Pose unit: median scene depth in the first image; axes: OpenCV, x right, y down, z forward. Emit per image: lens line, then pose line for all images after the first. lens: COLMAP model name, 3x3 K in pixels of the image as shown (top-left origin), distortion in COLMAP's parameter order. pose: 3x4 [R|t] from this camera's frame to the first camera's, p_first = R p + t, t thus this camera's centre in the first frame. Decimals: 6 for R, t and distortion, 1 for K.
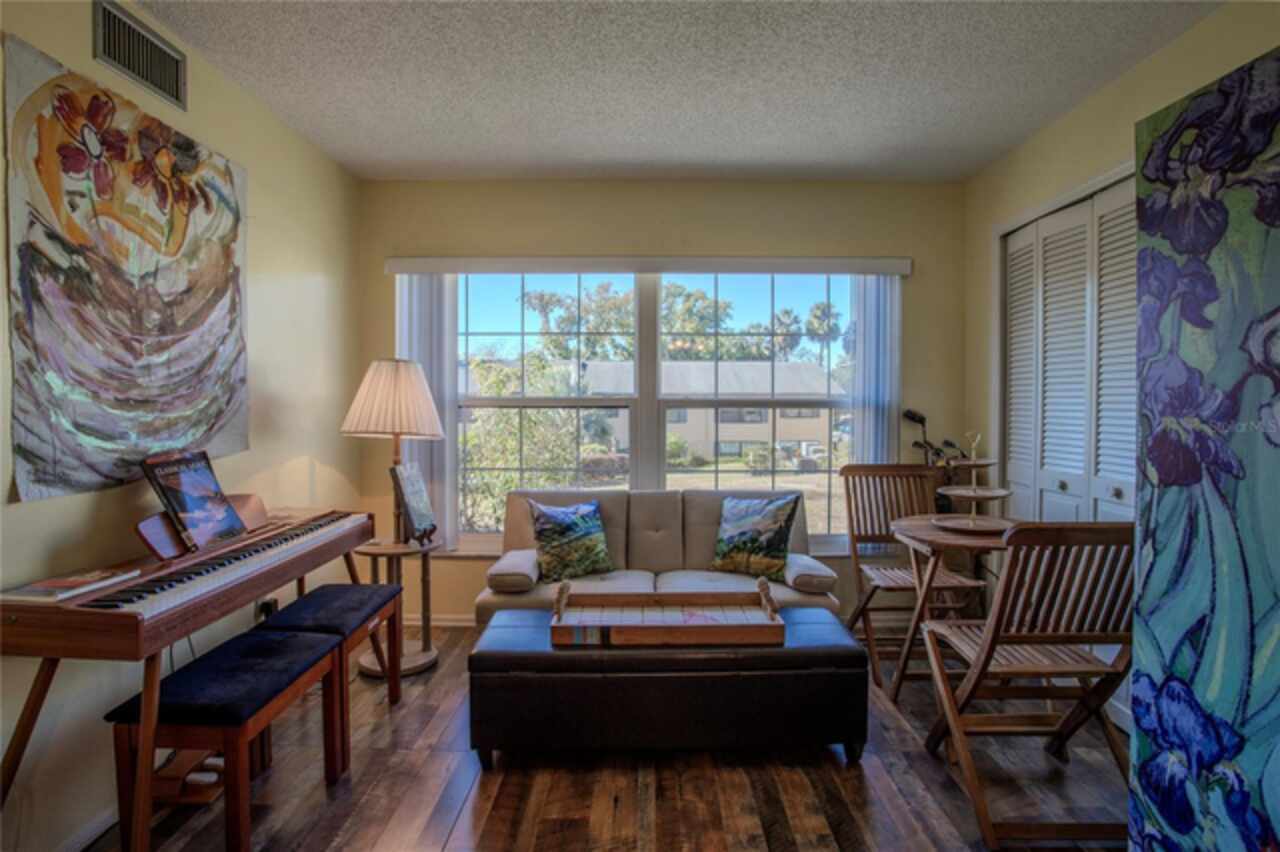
lens RADIAL K [[627.9, 0, 638.9], [0, 627.9, 419.3], [0, 0, 1]] dist [-0.080095, 0.037862]
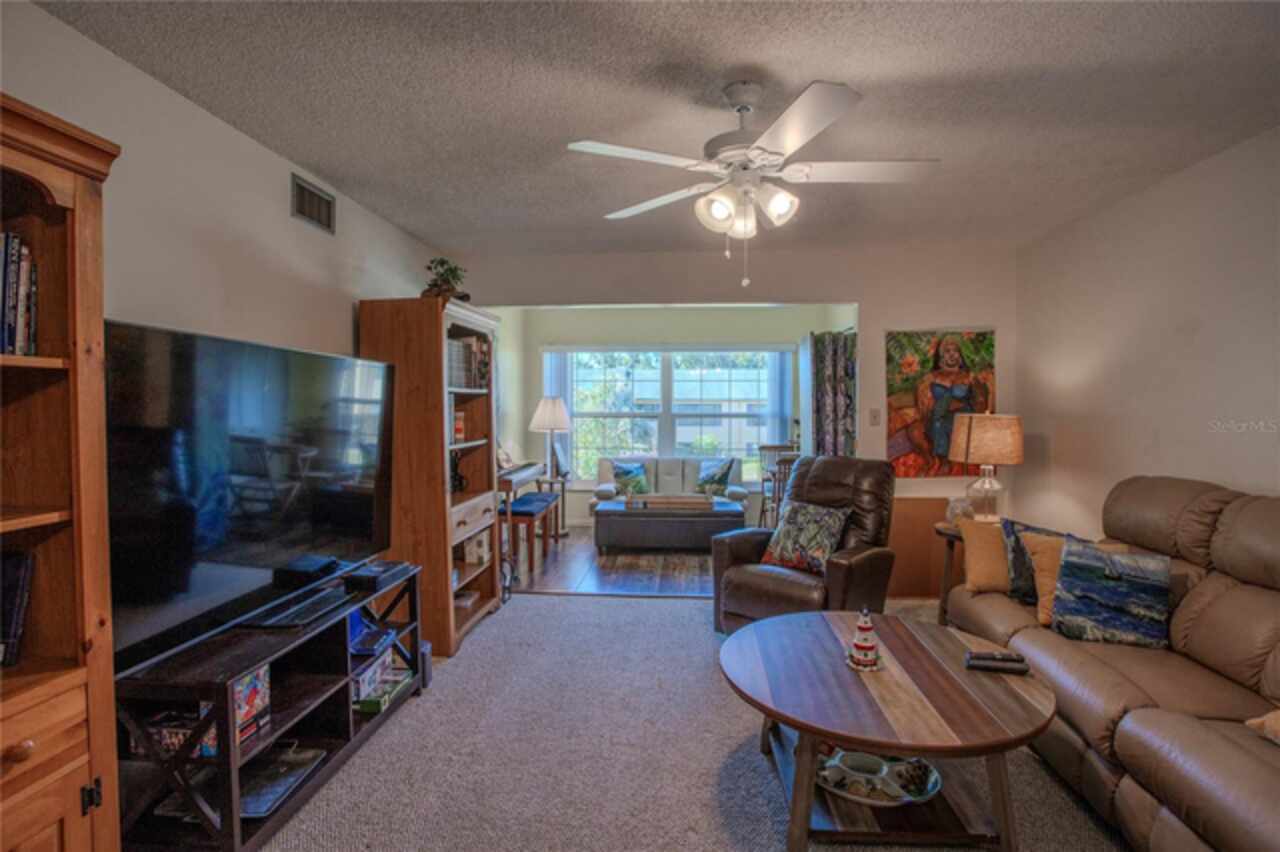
lens RADIAL K [[627.9, 0, 638.9], [0, 627.9, 419.3], [0, 0, 1]] dist [-0.080095, 0.037862]
pose [[0.997710, -0.001154, -0.067624, 0.069144], [0.000822, 0.999987, -0.004941, -0.004223], [0.067629, 0.004874, 0.997699, -1.155669]]
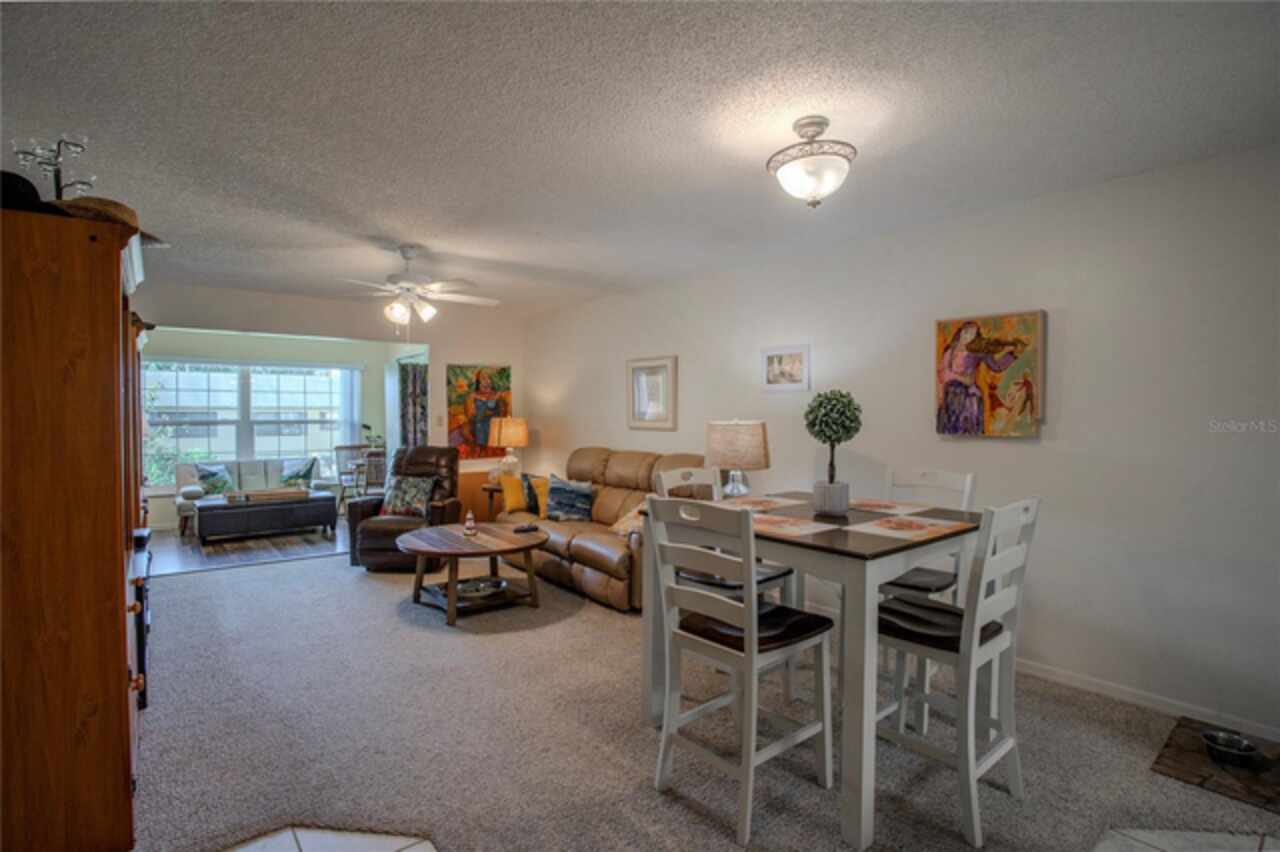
lens RADIAL K [[627.9, 0, 638.9], [0, 627.9, 419.3], [0, 0, 1]] dist [-0.080095, 0.037862]
pose [[0.772345, -0.007530, 0.635158, -0.325523], [0.018741, 0.999765, -0.010936, 0.015515], [-0.634926, 0.020350, 0.772305, -1.798828]]
